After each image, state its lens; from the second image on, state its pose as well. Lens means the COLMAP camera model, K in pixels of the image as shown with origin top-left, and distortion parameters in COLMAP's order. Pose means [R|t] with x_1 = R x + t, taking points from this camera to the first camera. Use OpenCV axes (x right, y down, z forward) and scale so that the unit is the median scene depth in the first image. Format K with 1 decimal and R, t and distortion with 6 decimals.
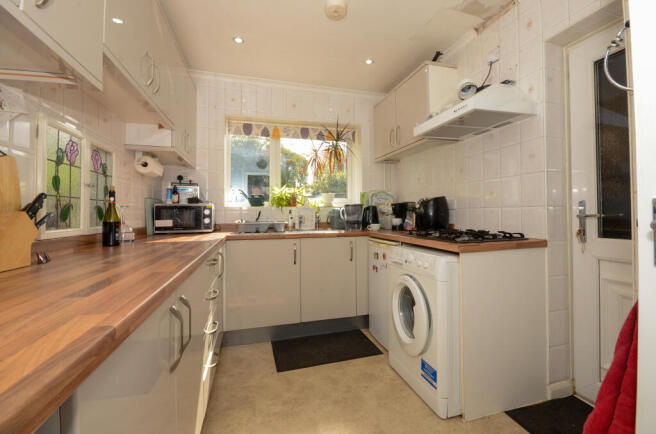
lens RADIAL K [[283.3, 0, 328.0], [0, 283.3, 217.0], [0, 0, 1]] dist [-0.000849, -0.000103]
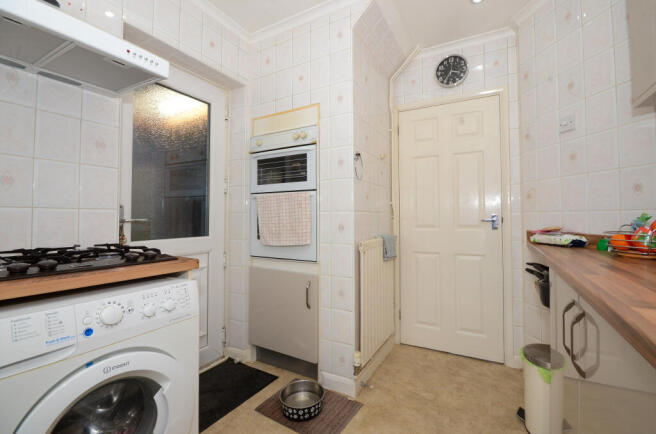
lens RADIAL K [[283.3, 0, 328.0], [0, 283.3, 217.0], [0, 0, 1]] dist [-0.000849, -0.000103]
pose [[-0.709526, 0.017995, 0.704449, -0.261945], [0.017318, 0.999817, -0.008098, 0.001075], [-0.704466, 0.006454, -0.709708, 1.049432]]
